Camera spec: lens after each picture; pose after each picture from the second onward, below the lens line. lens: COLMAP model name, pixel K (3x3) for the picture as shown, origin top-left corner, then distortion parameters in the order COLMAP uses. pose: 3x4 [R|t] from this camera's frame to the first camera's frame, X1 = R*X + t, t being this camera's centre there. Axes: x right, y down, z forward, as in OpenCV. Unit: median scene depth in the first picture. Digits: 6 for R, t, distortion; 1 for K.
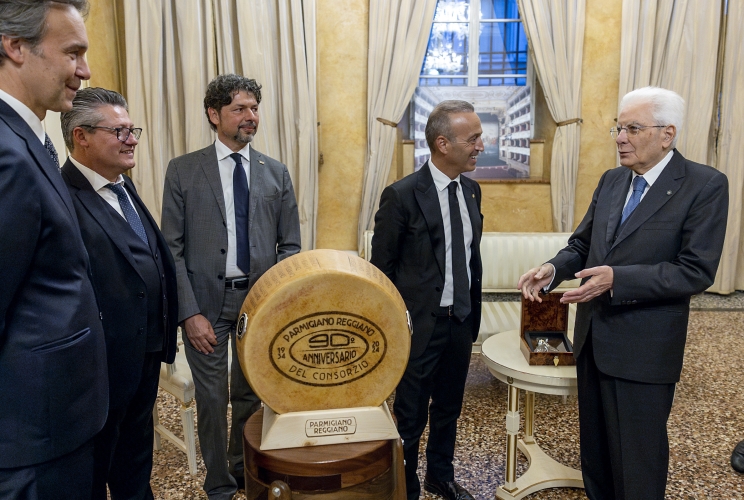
lens RADIAL K [[588.4, 0, 402.6], [0, 588.4, 263.1], [0, 0, 1]] dist [0.001451, 0.001677]
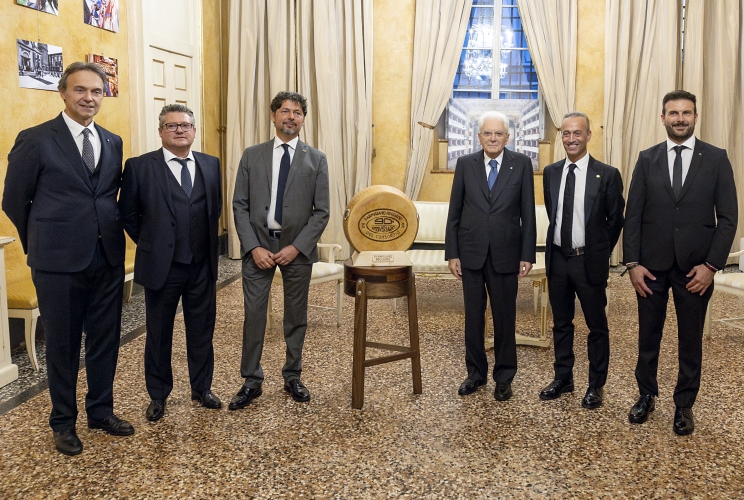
lens RADIAL K [[741.4, 0, 461.7], [0, 741.4, 247.6], [0, 0, 1]] dist [-0.033238, 0.037618]
pose [[0.999805, 0.019443, -0.003398, 0.106686], [-0.019616, 0.997897, -0.061777, 0.217427], [0.002189, 0.061832, 0.998084, -1.034705]]
